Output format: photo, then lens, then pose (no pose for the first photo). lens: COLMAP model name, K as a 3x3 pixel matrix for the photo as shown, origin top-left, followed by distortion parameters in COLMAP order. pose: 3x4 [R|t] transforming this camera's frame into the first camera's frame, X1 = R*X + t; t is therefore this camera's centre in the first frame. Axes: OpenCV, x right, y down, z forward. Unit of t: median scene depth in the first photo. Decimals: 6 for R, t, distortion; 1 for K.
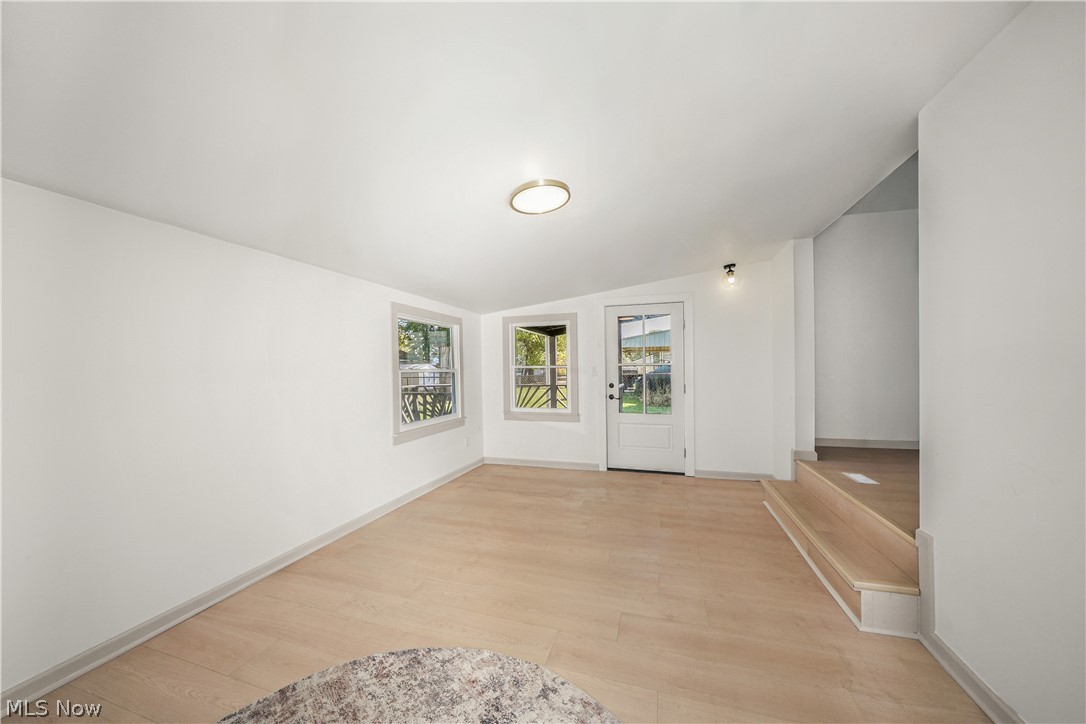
lens RADIAL K [[373.8, 0, 541.3], [0, 373.8, 364.6], [0, 0, 1]] dist [-0.008824, 0.000152]
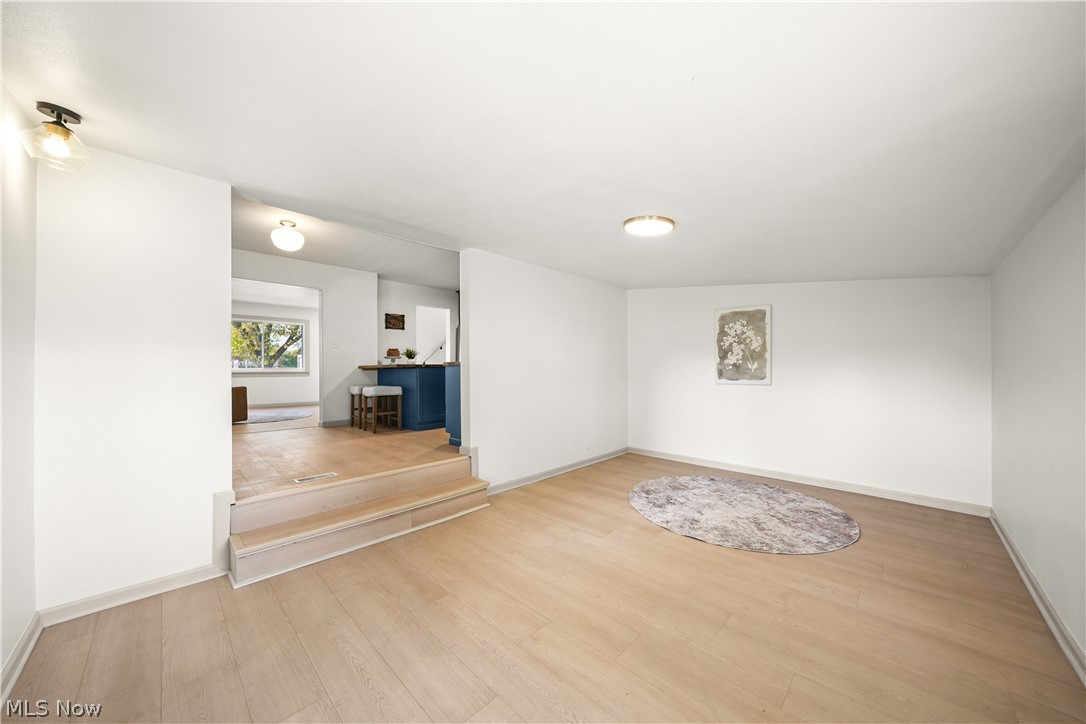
lens RADIAL K [[377.8, 0, 542.0], [0, 377.8, 367.9], [0, 0, 1]] dist [-0.011480, 0.000047]
pose [[-0.892237, 0.013358, 0.451371, -0.277503], [0.010124, 0.999903, -0.009580, 0.034053], [-0.451455, -0.003978, -0.892285, 2.724053]]
